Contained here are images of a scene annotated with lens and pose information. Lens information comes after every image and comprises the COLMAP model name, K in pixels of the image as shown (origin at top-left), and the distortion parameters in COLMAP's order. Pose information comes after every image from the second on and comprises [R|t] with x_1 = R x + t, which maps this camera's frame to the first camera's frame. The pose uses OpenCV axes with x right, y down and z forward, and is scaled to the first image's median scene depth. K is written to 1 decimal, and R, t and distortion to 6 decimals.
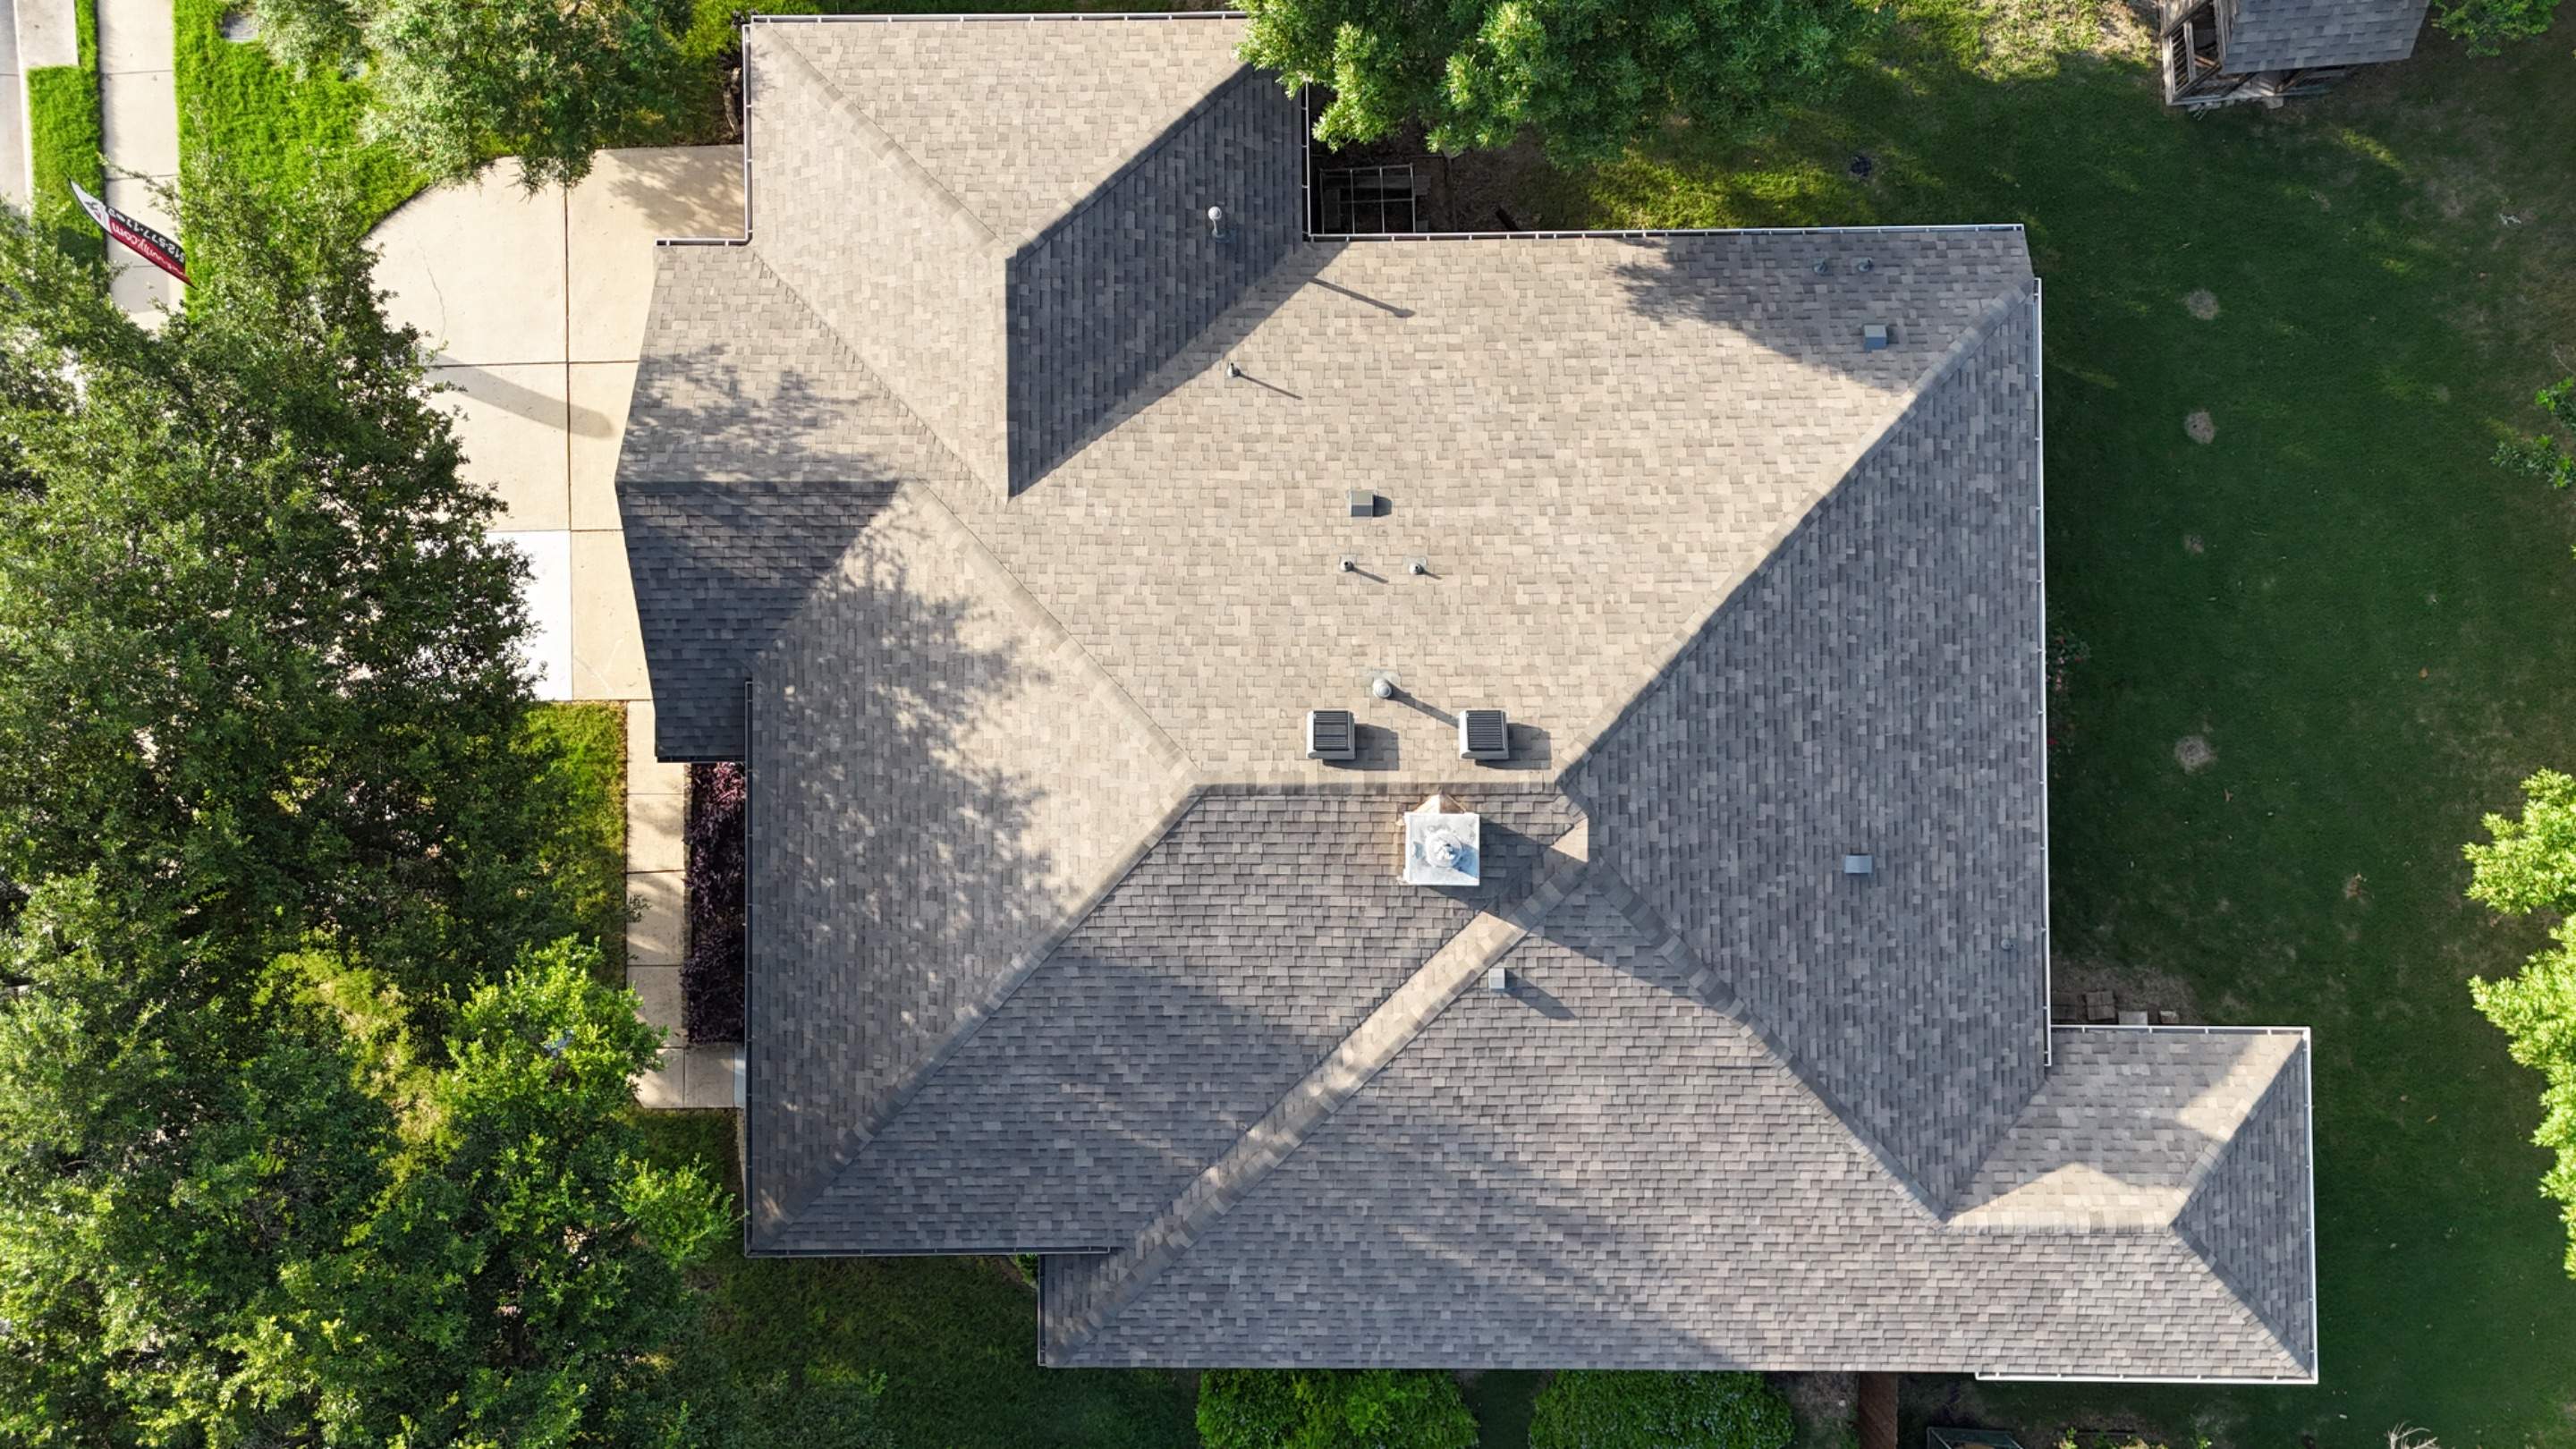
lens RADIAL K [[1924.6, 0, 1271.7], [0, 1924.6, 724.2], [0, 0, 1]] dist [0.103696, -0.133711]
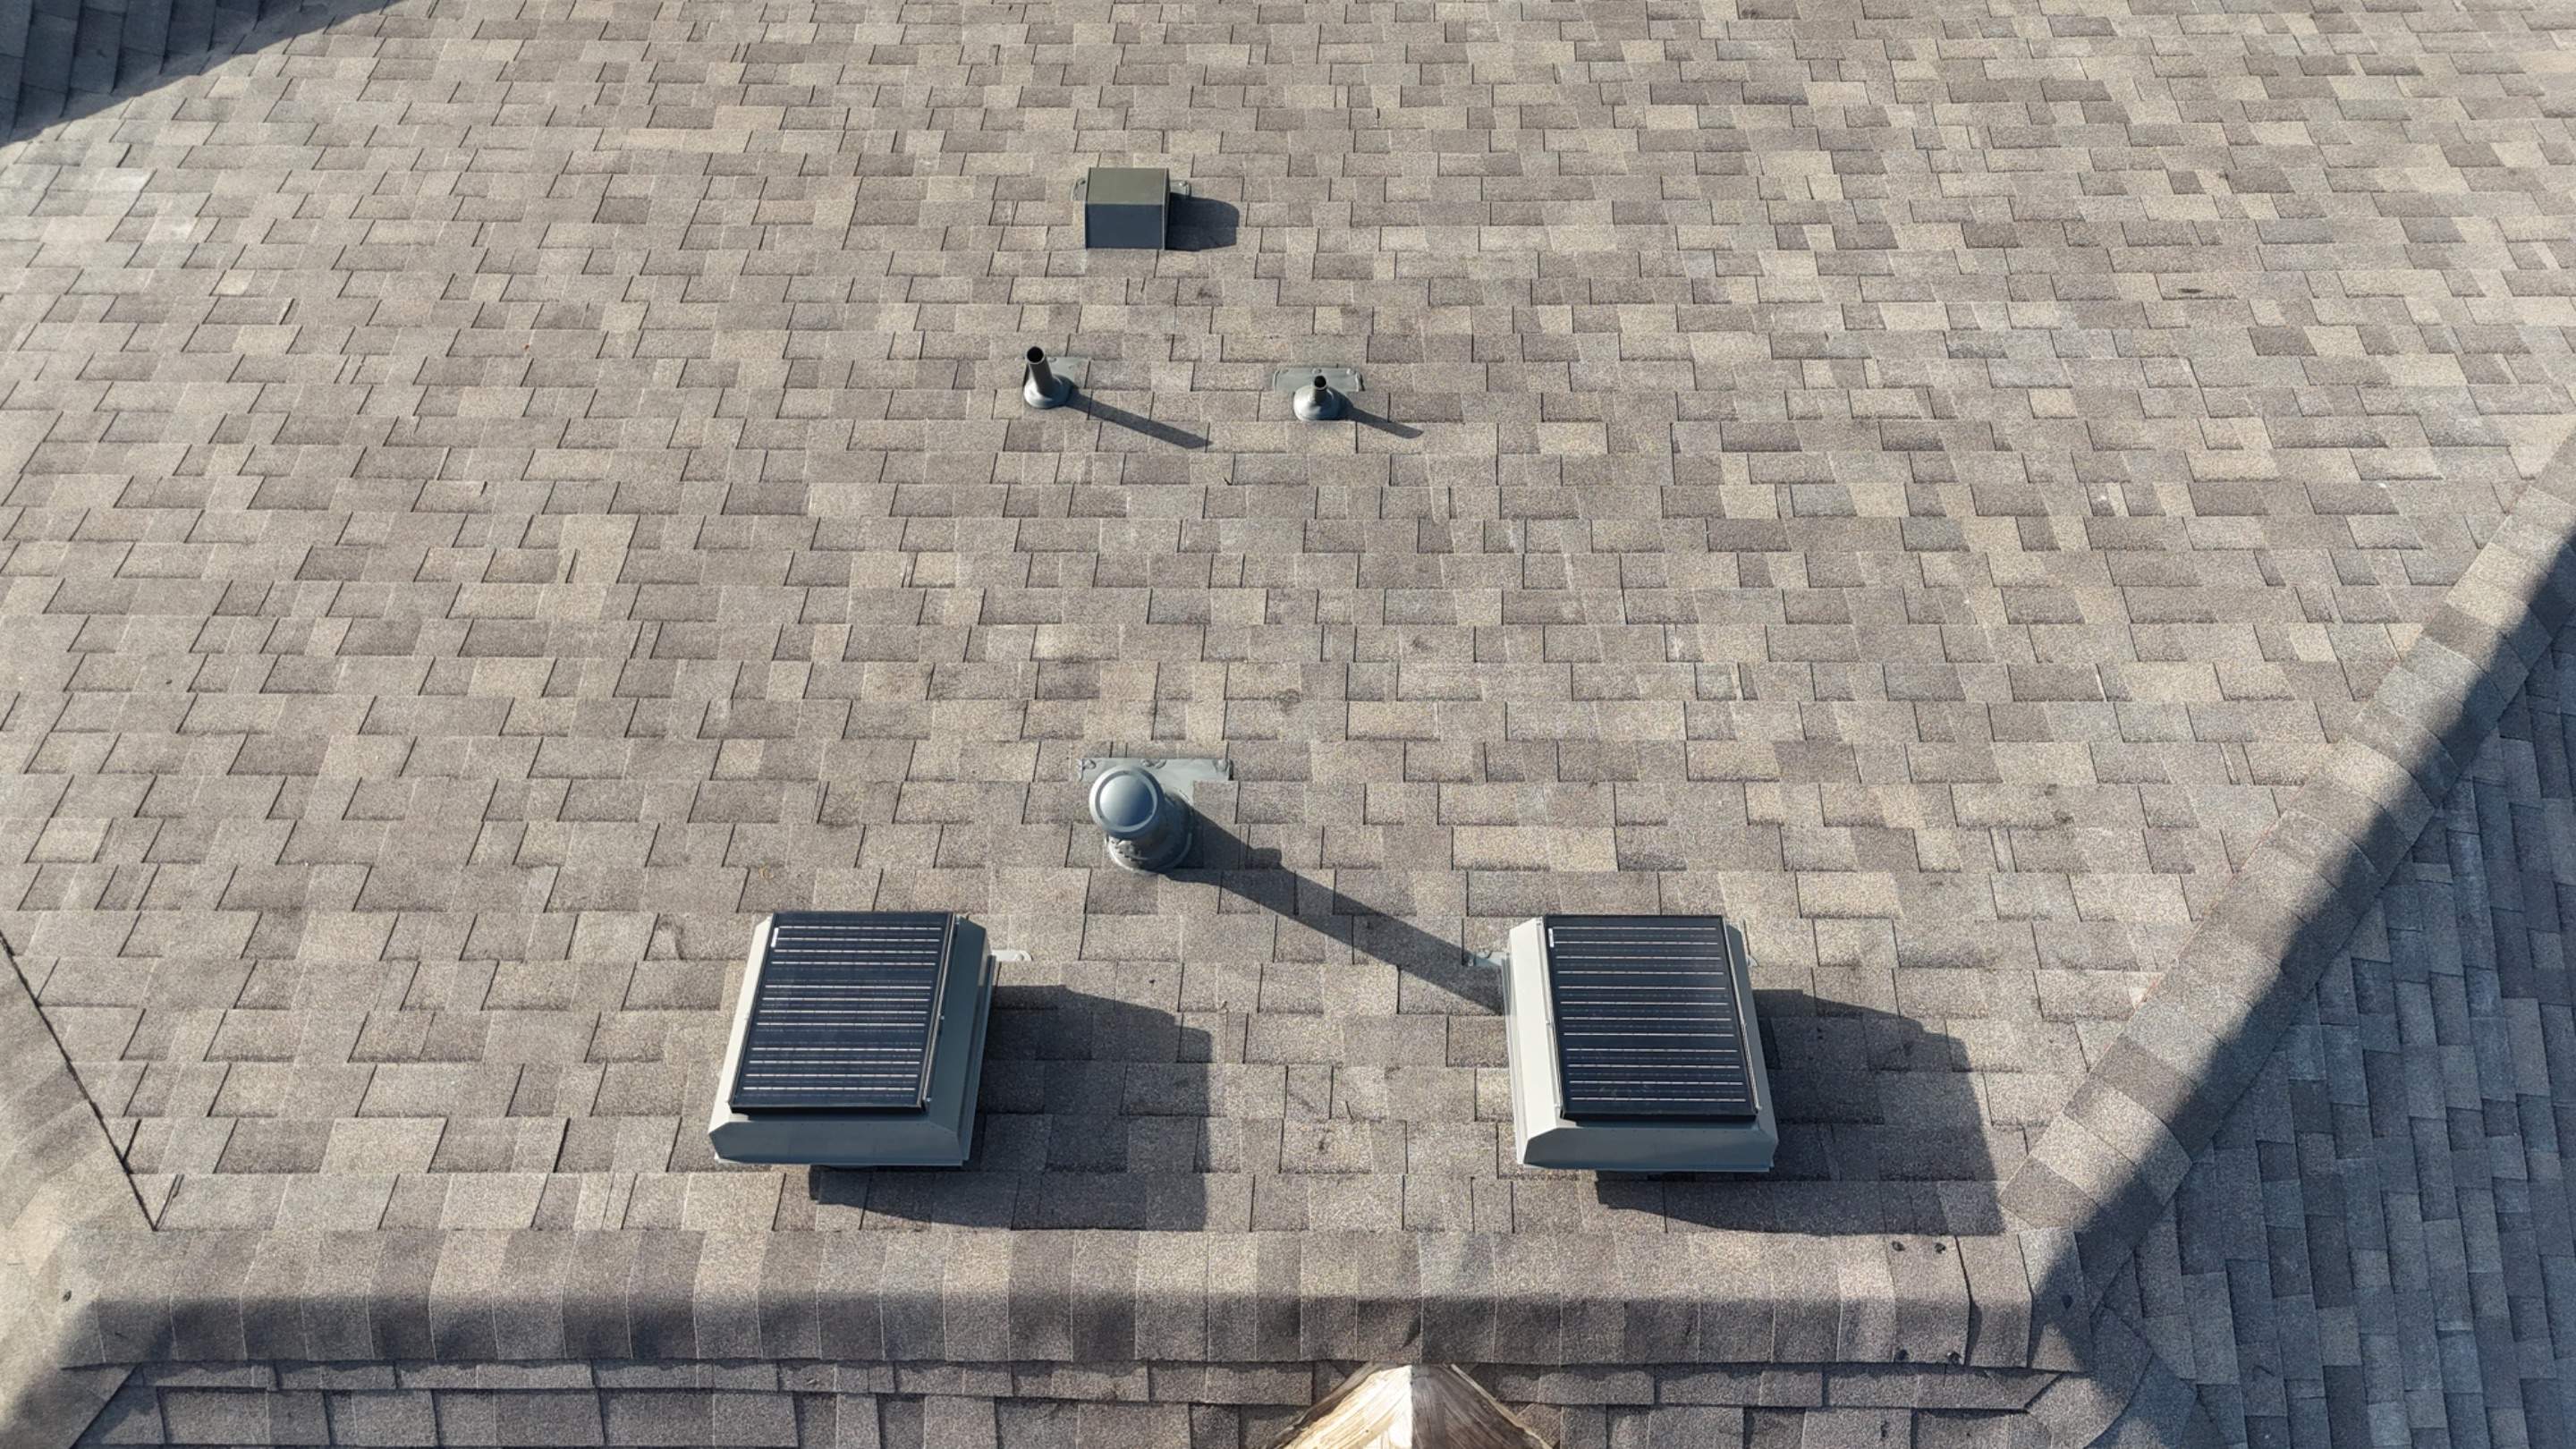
lens RADIAL K [[1901.8, 0, 1281.3], [0, 1901.8, 734.9], [0, 0, 1]] dist [0.070101, -0.067659]
pose [[0.999920, 0.009924, 0.007883, 0.068330], [-0.008130, 0.979408, -0.201728, 0.013649], [-0.009723, 0.201648, 0.979410, 0.760402]]
